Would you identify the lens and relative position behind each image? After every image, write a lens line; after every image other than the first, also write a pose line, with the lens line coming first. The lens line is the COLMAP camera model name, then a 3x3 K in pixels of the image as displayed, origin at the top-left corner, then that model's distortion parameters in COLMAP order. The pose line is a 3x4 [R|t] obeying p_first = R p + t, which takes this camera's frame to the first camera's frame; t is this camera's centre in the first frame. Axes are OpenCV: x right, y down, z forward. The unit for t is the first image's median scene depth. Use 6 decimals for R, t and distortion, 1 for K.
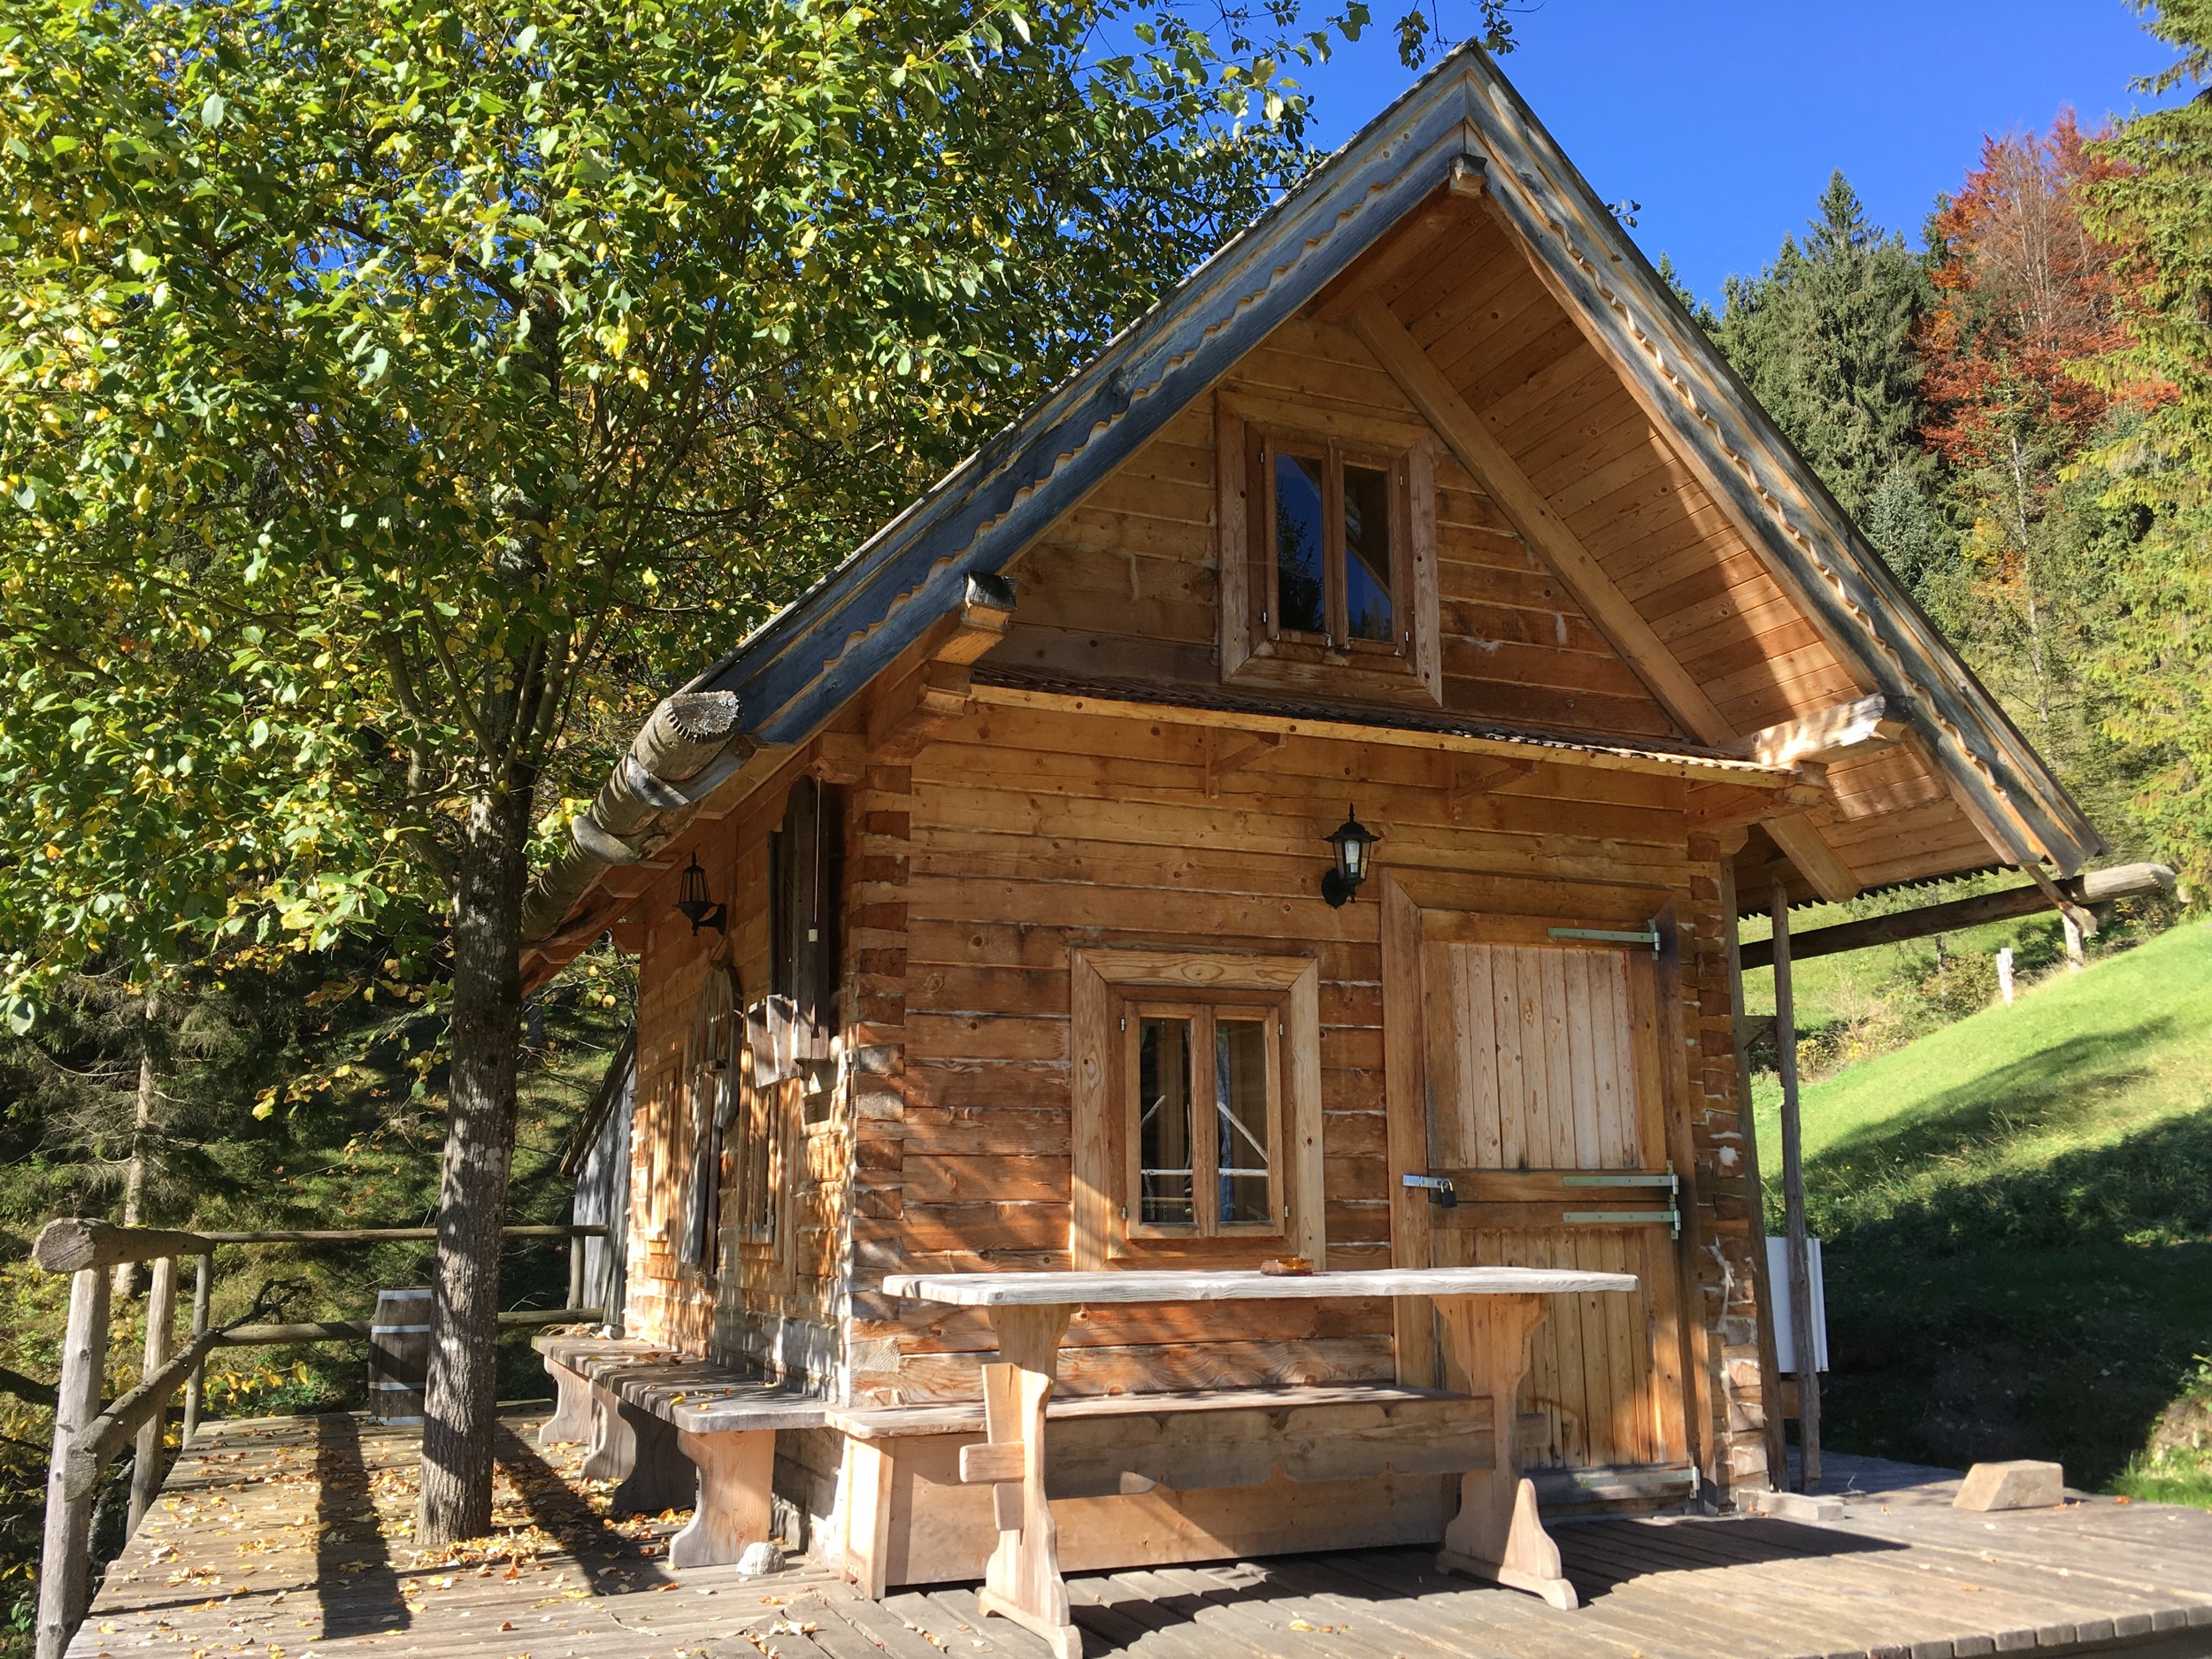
lens RADIAL K [[1863.1, 0, 1054.5], [0, 1863.1, 835.1], [0, 0, 1]] dist [0.010381, 0.006051]
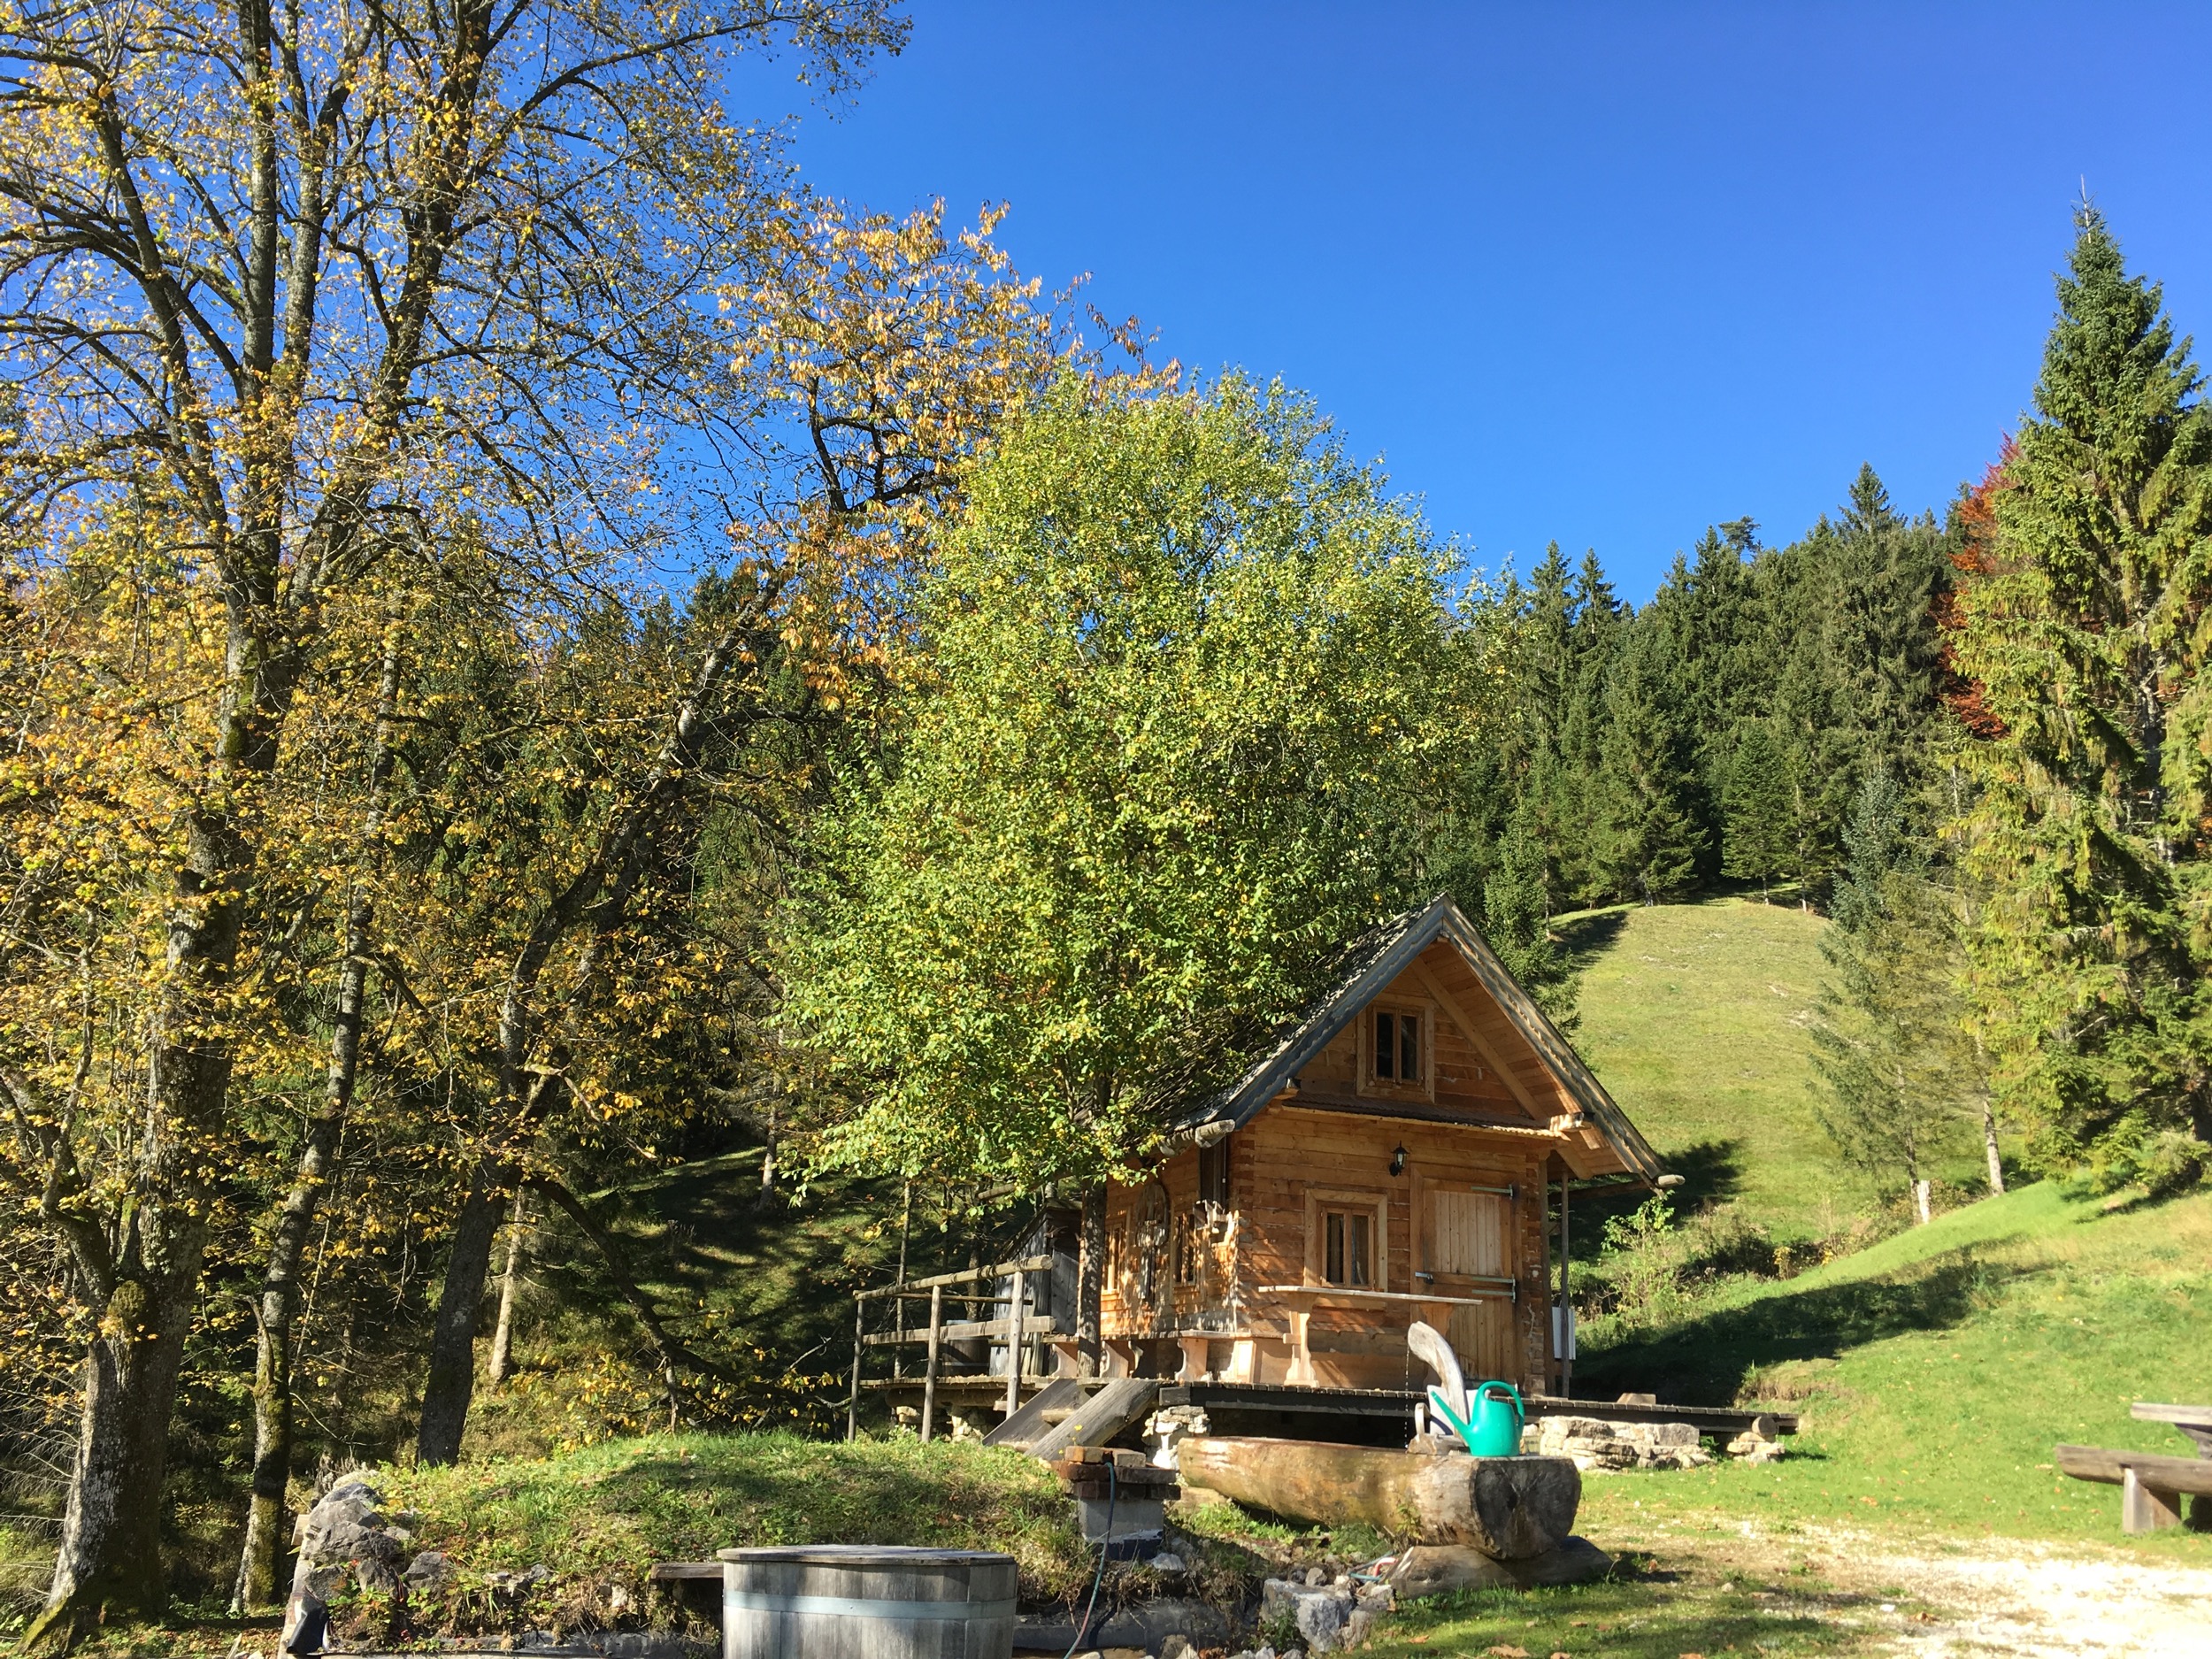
lens RADIAL K [[1858.2, 0, 1119.5], [0, 1858.2, 827.5], [0, 0, 1]] dist [0.070790, -0.102870]
pose [[0.999034, 0.043792, -0.003671, -0.268955], [-0.043942, 0.994307, -0.097071, -0.187357], [-0.000601, 0.097138, 0.995271, -1.805804]]
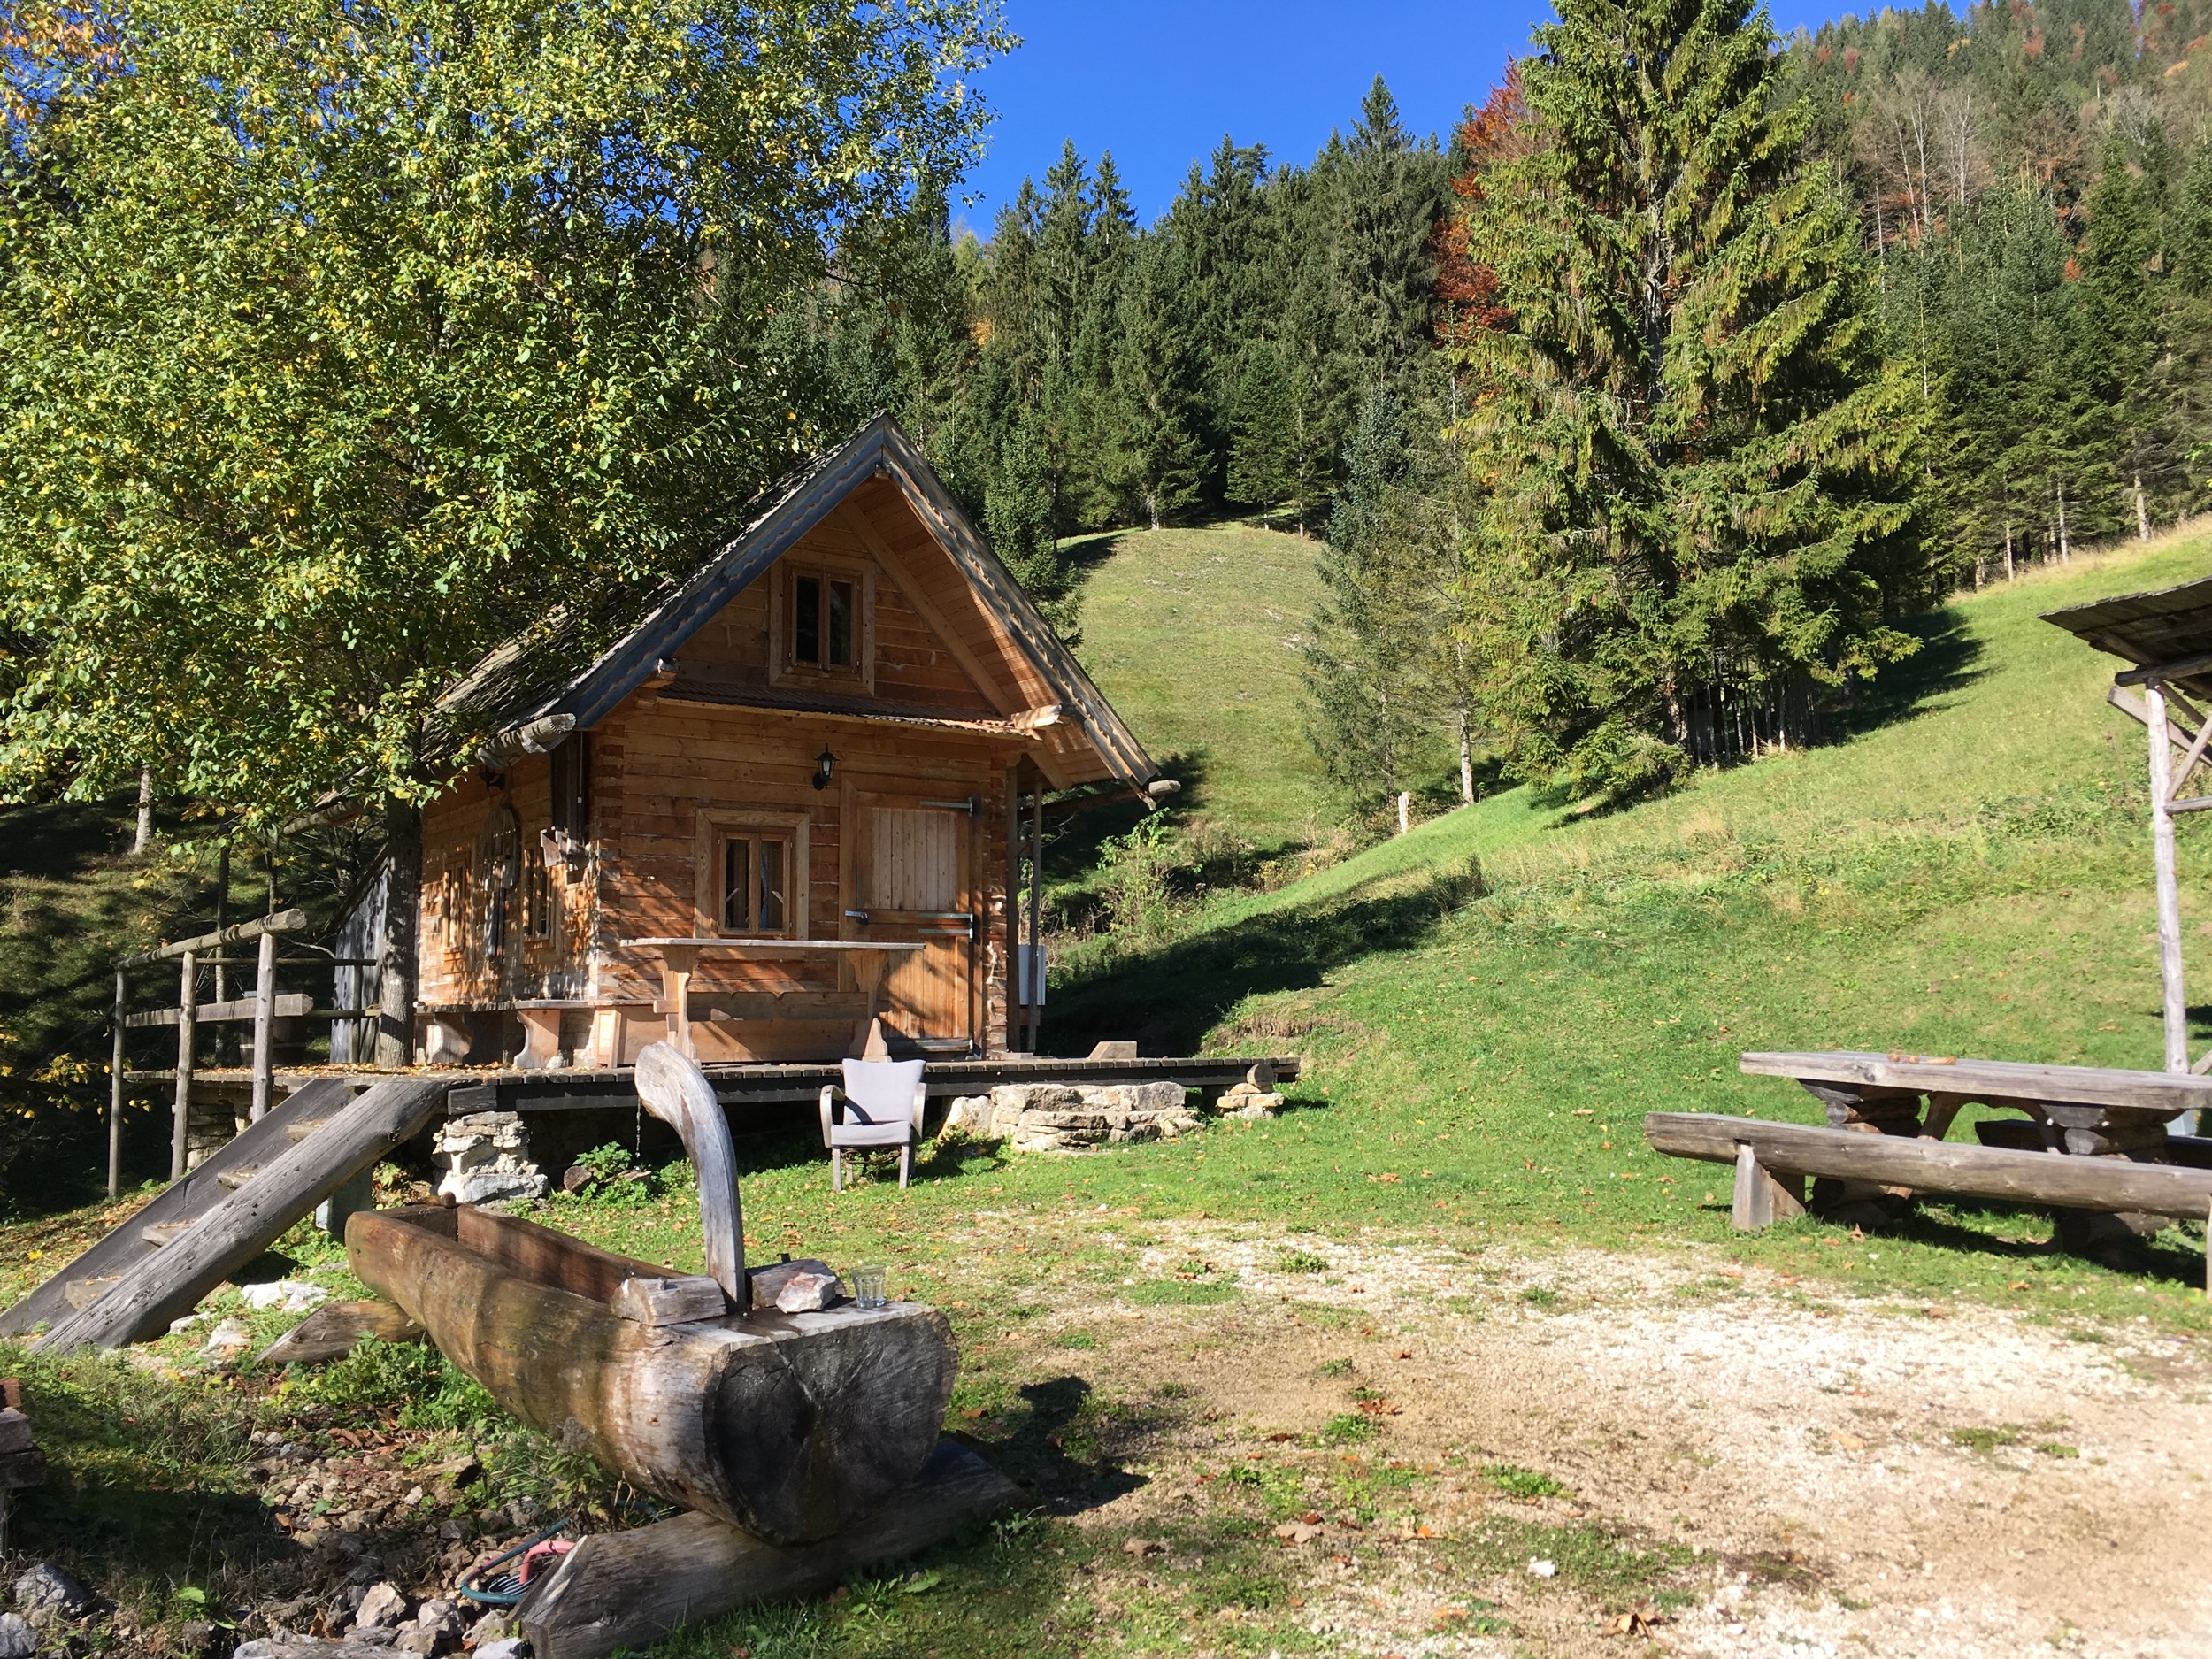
lens RADIAL K [[1858.2, 0, 1119.5], [0, 1858.2, 827.5], [0, 0, 1]] dist [0.070790, -0.102870]
pose [[0.965981, 0.018935, 0.257917, -0.067907], [-0.042813, 0.995263, 0.087281, -0.117519], [-0.255043, -0.095354, 0.962217, -1.141265]]
